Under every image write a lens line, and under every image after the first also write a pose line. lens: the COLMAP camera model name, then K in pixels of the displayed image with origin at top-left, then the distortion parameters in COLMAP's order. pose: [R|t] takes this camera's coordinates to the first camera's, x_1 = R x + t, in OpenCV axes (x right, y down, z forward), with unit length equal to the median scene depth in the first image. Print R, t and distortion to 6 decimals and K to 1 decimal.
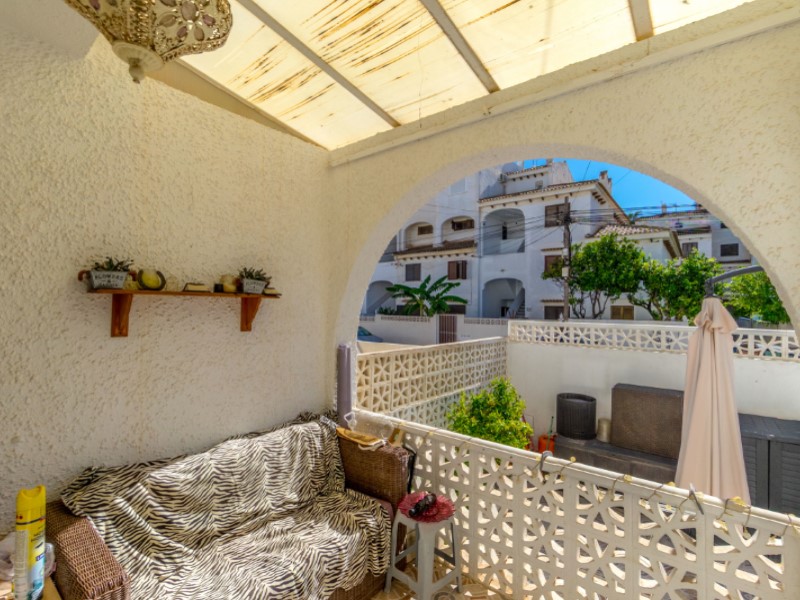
lens RADIAL K [[383.5, 0, 402.7], [0, 383.5, 303.7], [0, 0, 1]] dist [-0.007352, 0.001413]
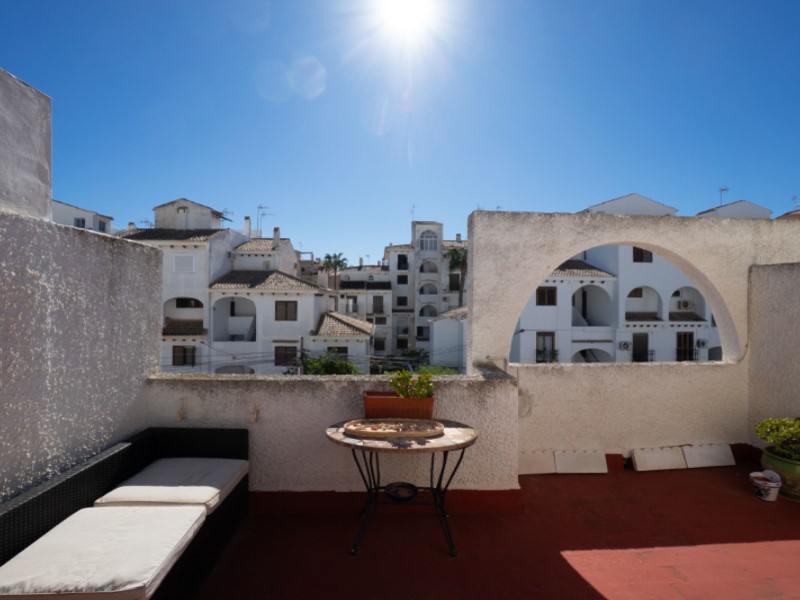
lens RADIAL K [[404.7, 0, 401.5], [0, 404.7, 295.6], [0, 0, 1]] dist [-0.048816, 0.001278]
pose [[0.756348, 0.004641, 0.654153, -0.095599], [-0.000161, 0.999976, -0.006907, -0.233038], [-0.654170, 0.005119, 0.756330, -0.092130]]
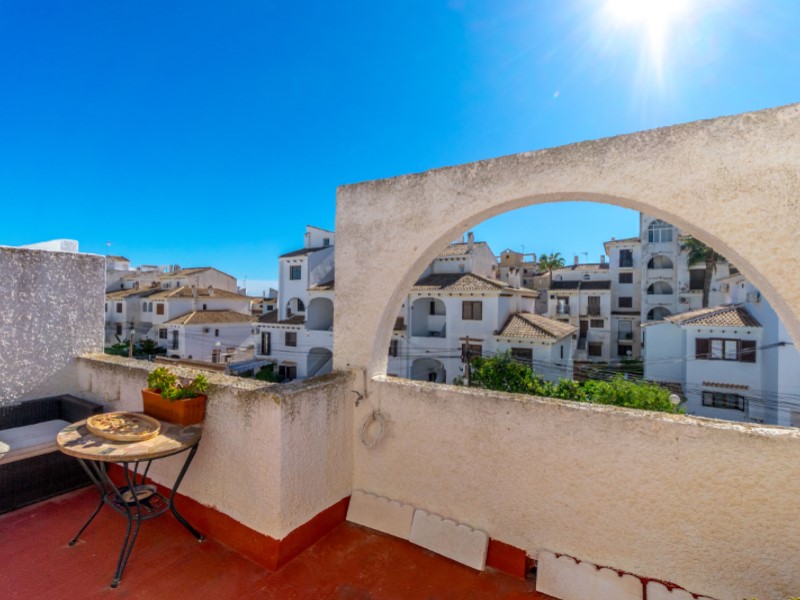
lens RADIAL K [[383.5, 0, 401.9], [0, 383.5, 298.8], [0, 0, 1]] dist [-0.007352, 0.001413]
pose [[0.991303, -0.000671, 0.131600, 0.032552], [0.001003, 0.999996, -0.002458, -0.230870], [-0.131598, 0.002569, 0.991300, -0.116751]]
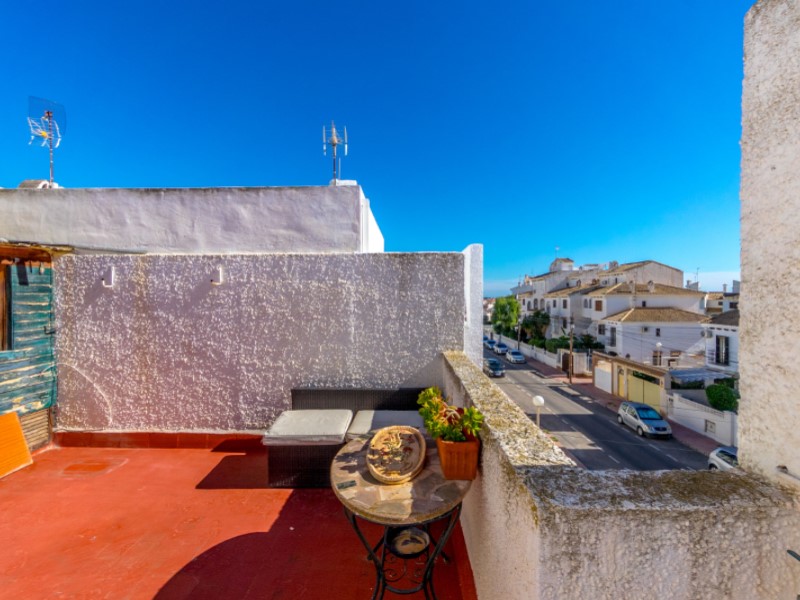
lens RADIAL K [[383.5, 0, 404.1], [0, 383.5, 299.9], [0, 0, 1]] dist [-0.007352, 0.001413]
pose [[0.608237, -0.005329, -0.793737, 0.039988], [0.011689, 0.999929, 0.002244, -0.230602], [0.793669, -0.010643, 0.608257, -0.057159]]
